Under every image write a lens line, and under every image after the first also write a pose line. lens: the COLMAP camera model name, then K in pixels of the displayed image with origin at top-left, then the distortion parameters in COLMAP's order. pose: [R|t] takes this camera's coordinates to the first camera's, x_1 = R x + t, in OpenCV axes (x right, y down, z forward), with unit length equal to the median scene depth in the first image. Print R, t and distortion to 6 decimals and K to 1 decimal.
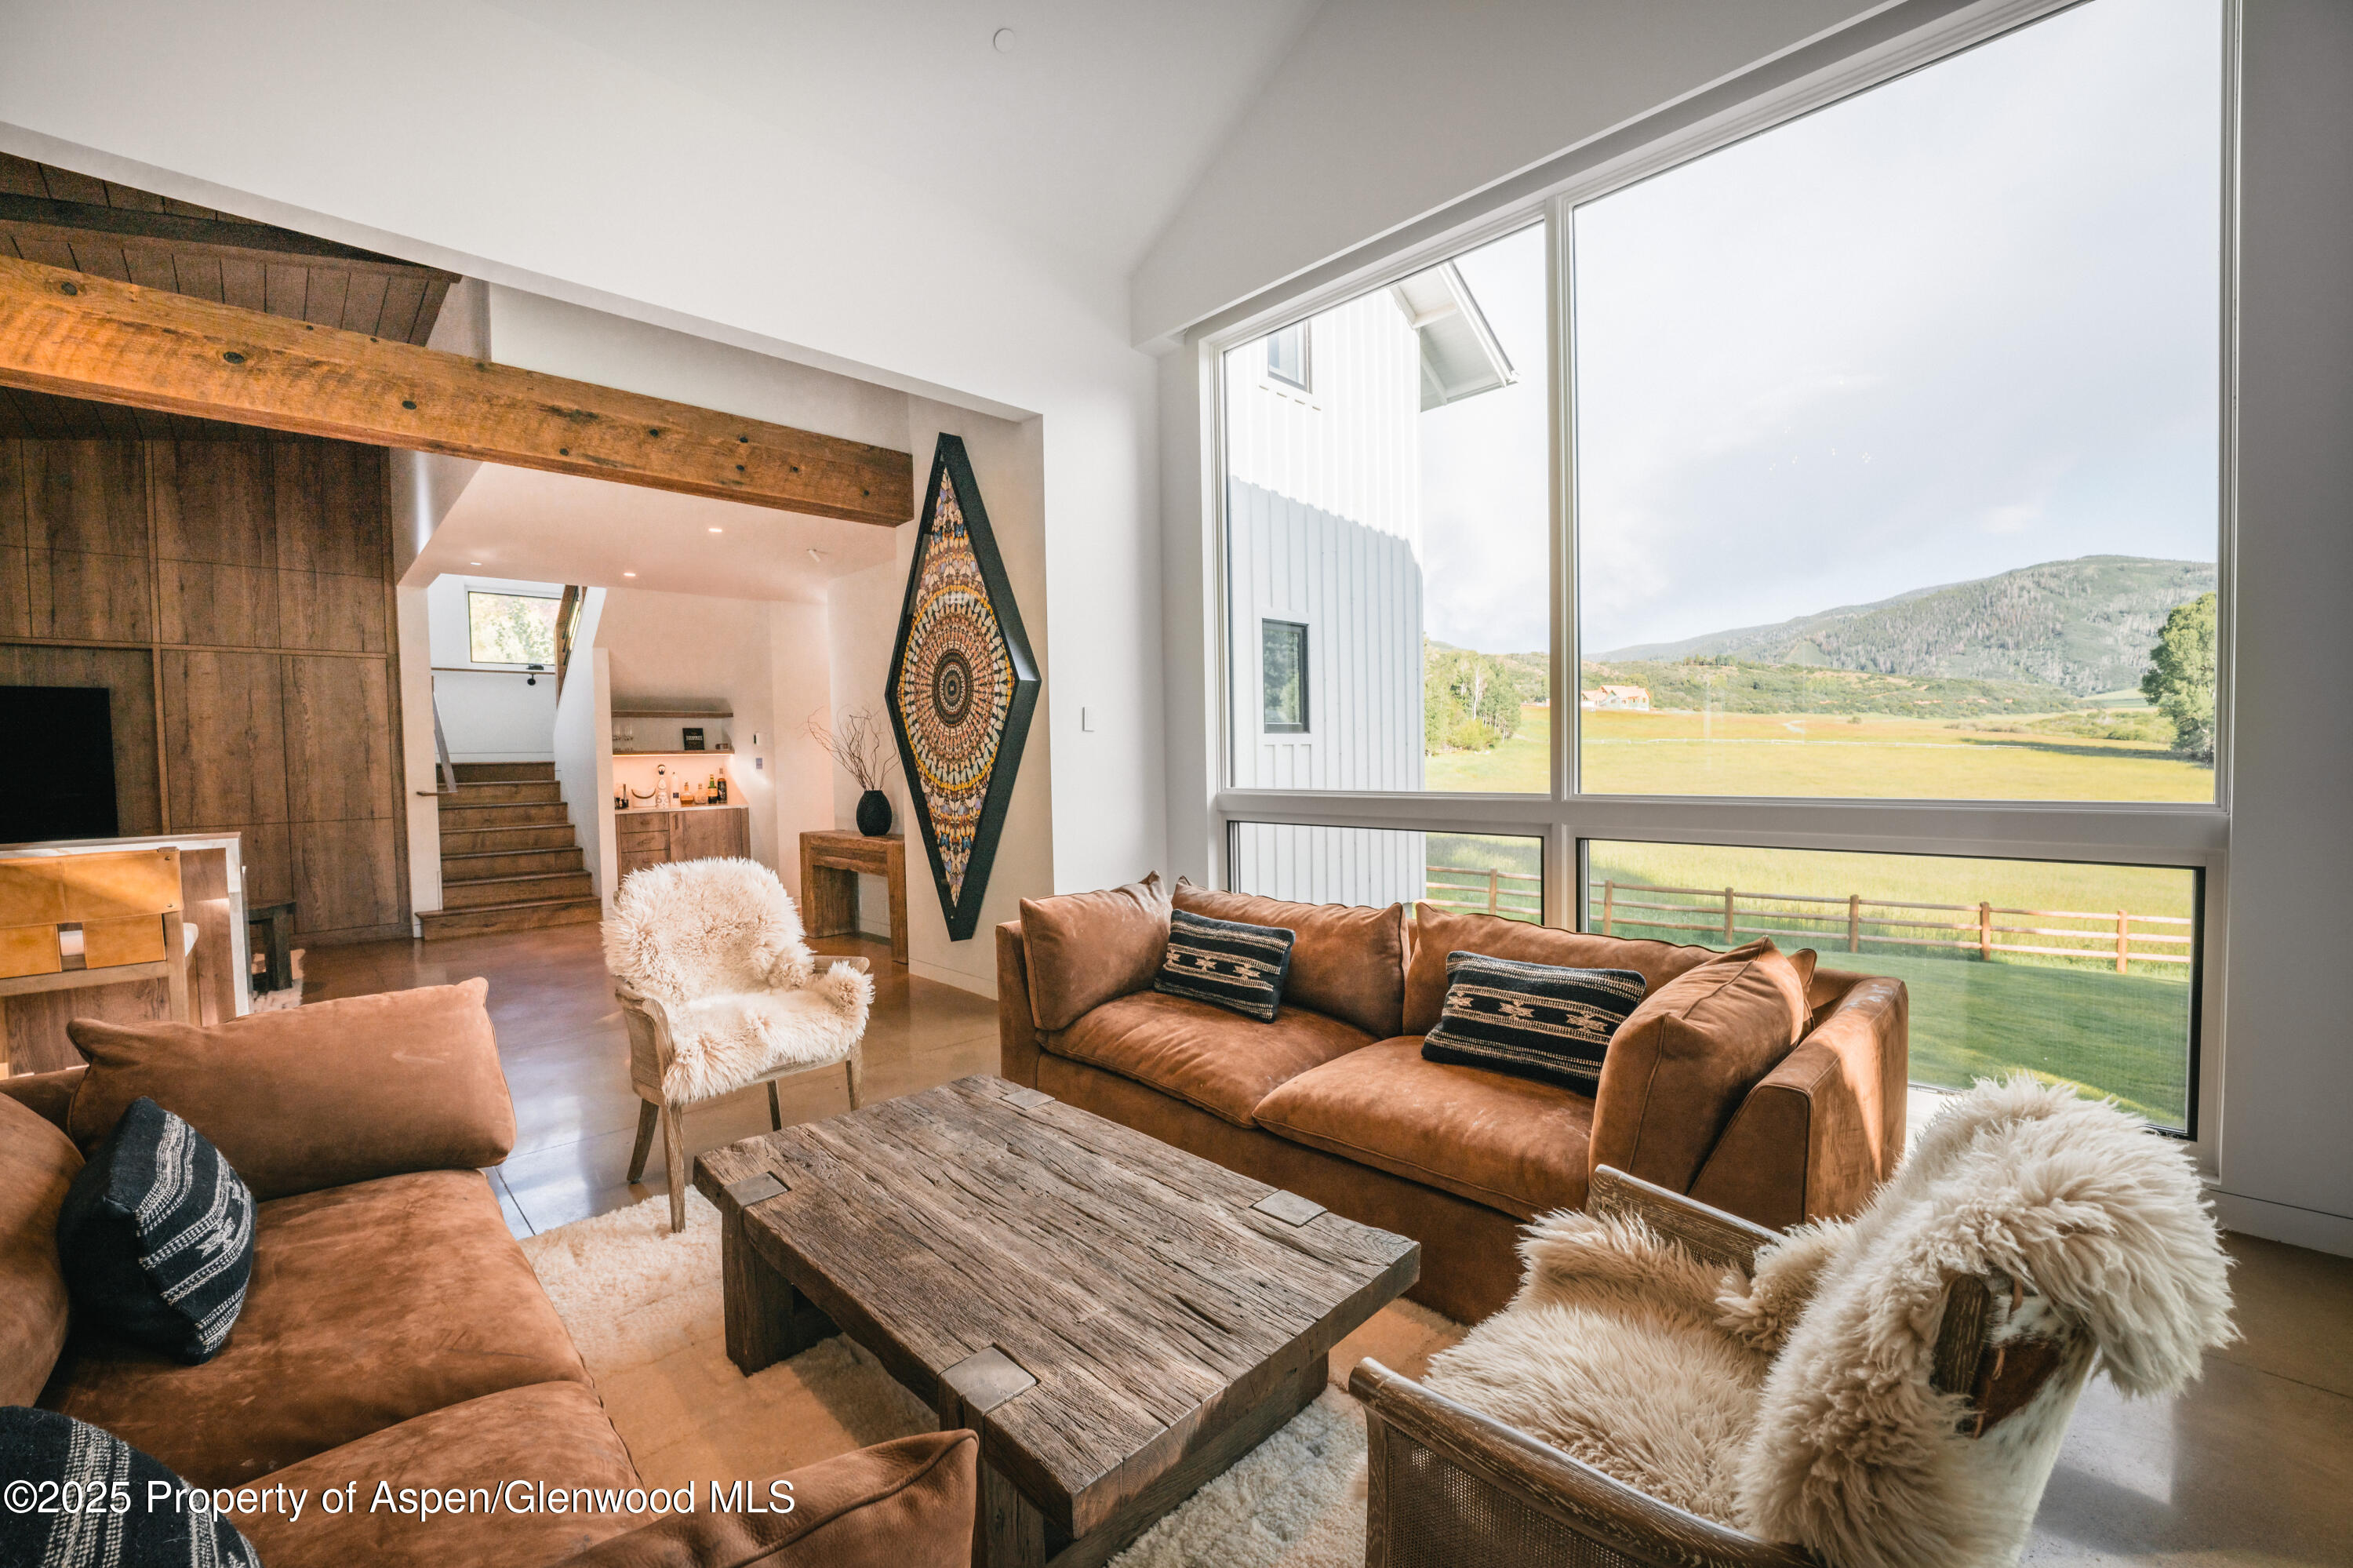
lens RADIAL K [[939.8, 0, 1177.6], [0, 939.8, 784.8], [0, 0, 1]] dist [-0.019024, -0.001008]
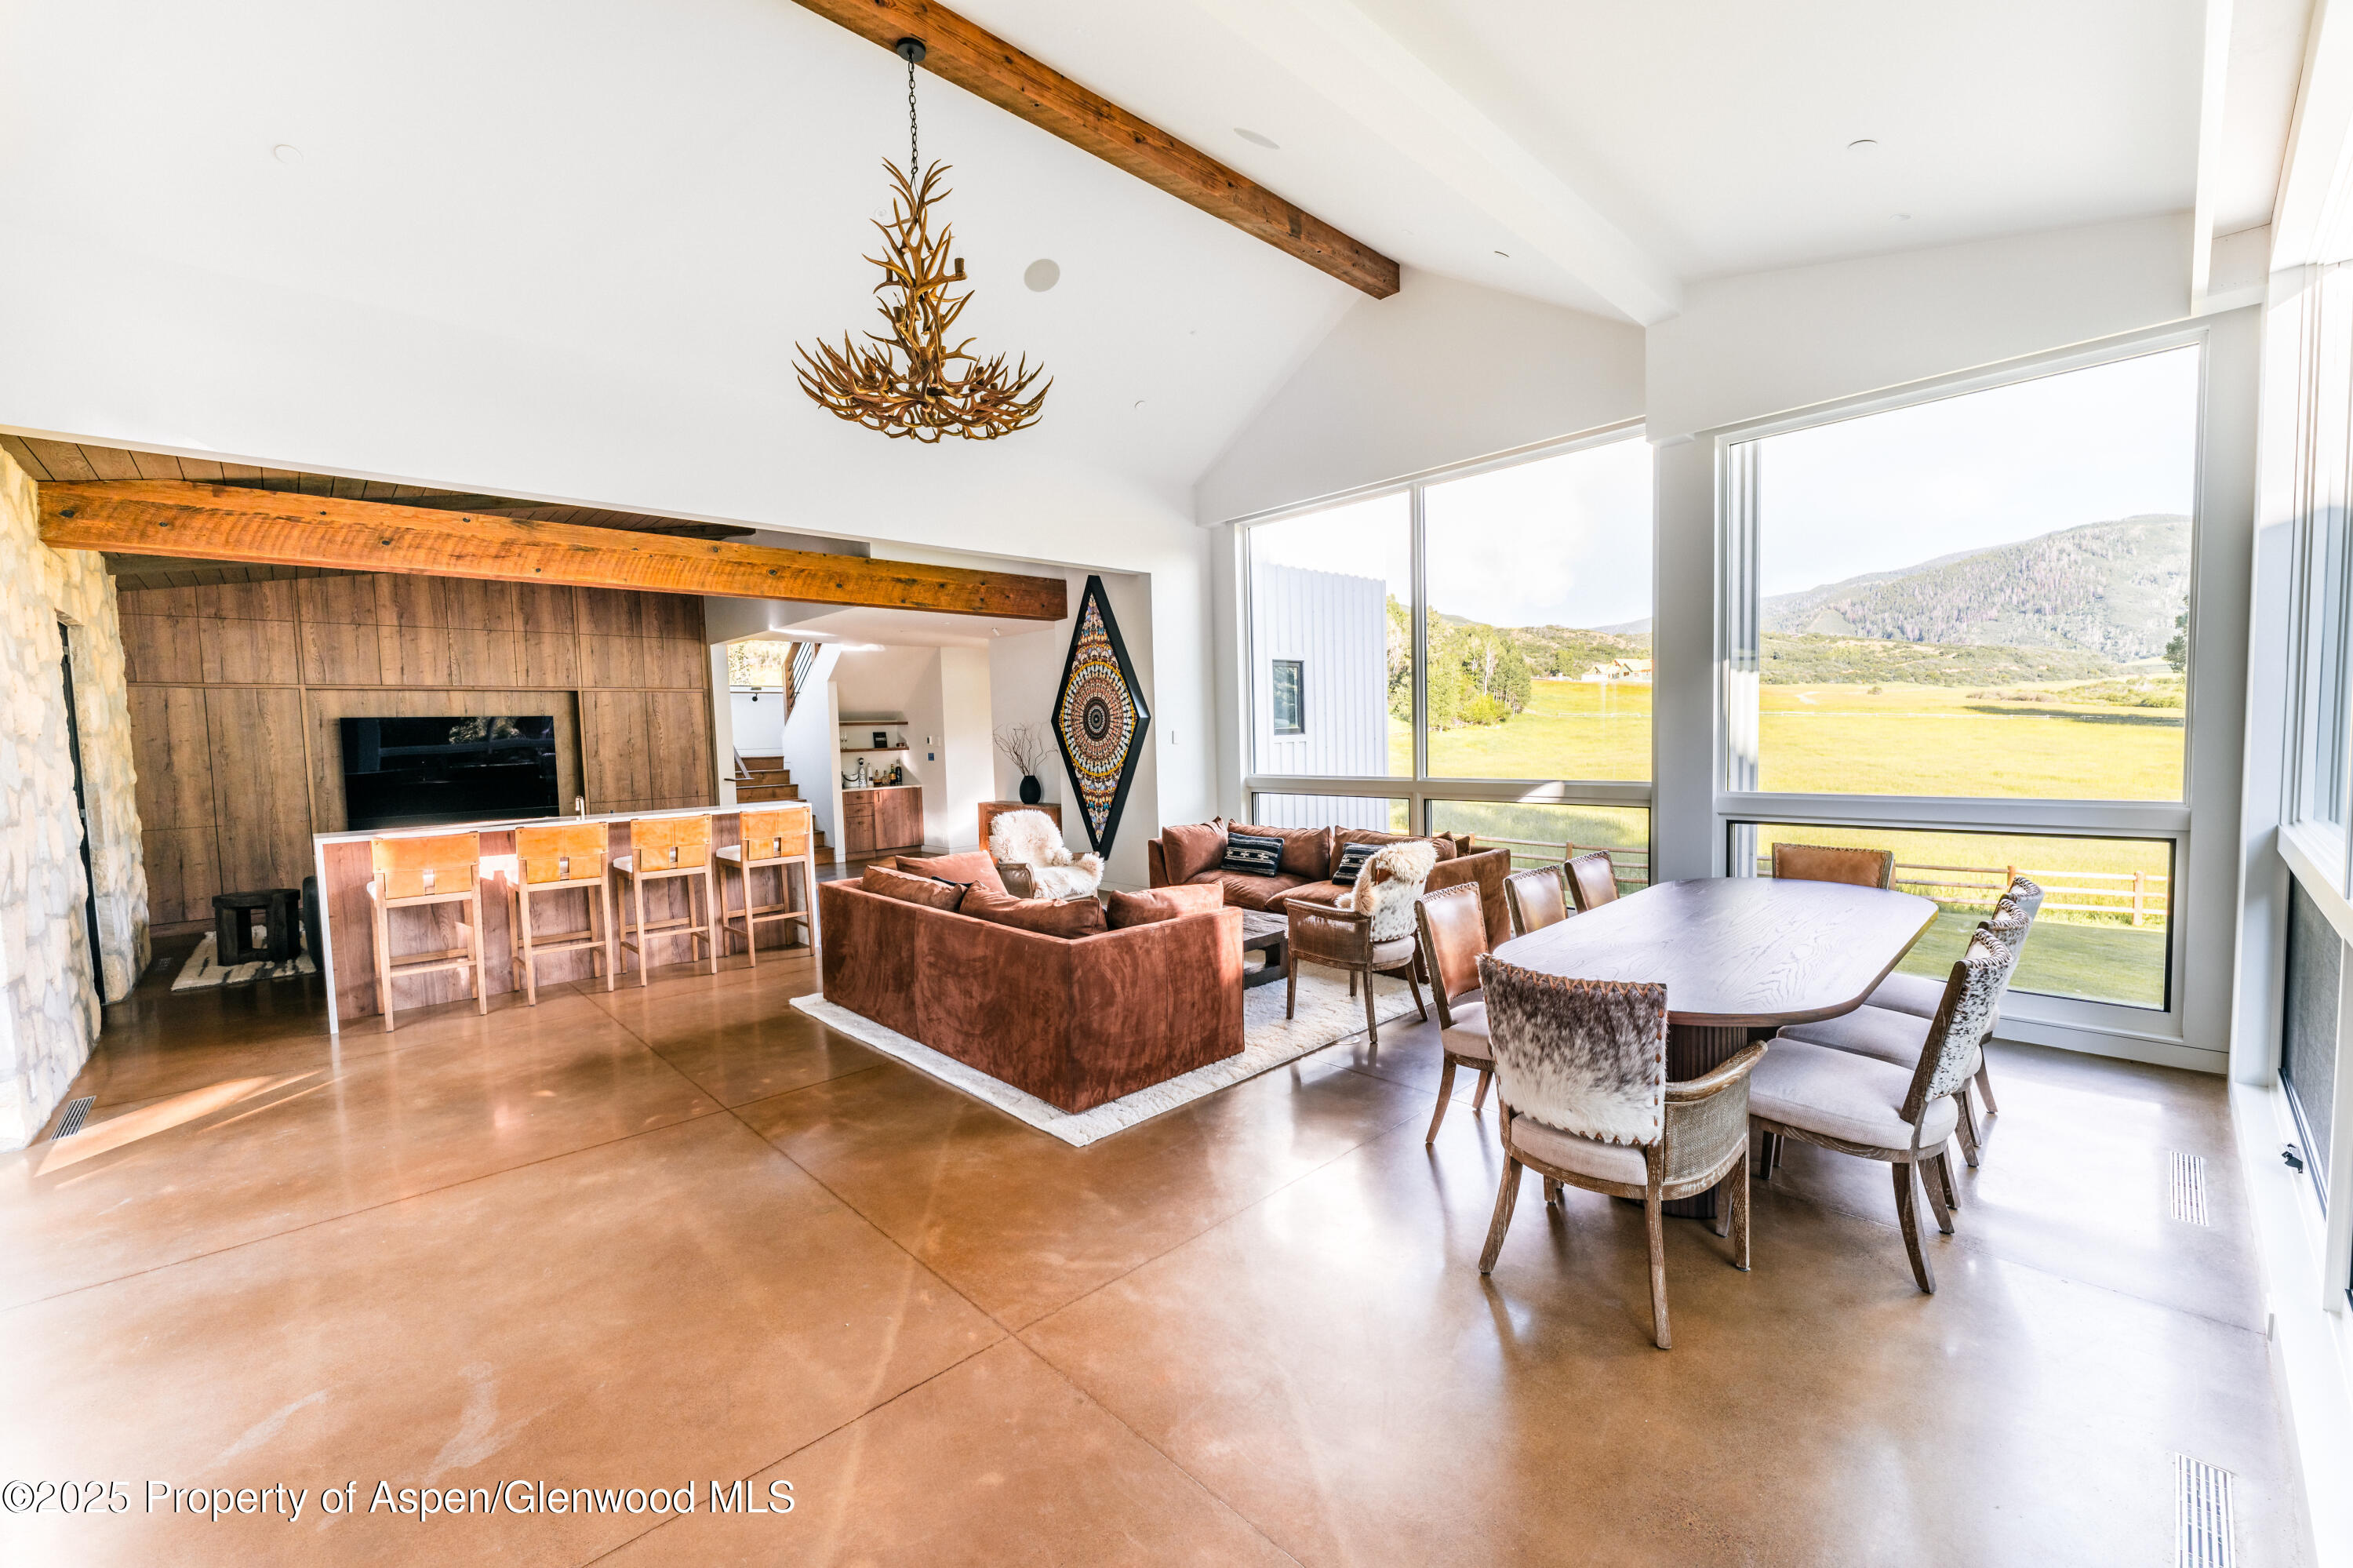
lens RADIAL K [[939.8, 0, 1169.3], [0, 939.8, 795.1], [0, 0, 1]] dist [-0.019024, -0.001008]
pose [[0.999634, -0.007325, -0.026051, -0.045489], [0.008289, 0.999276, 0.037126, -0.019207], [0.025760, -0.037328, 0.998971, -0.627410]]
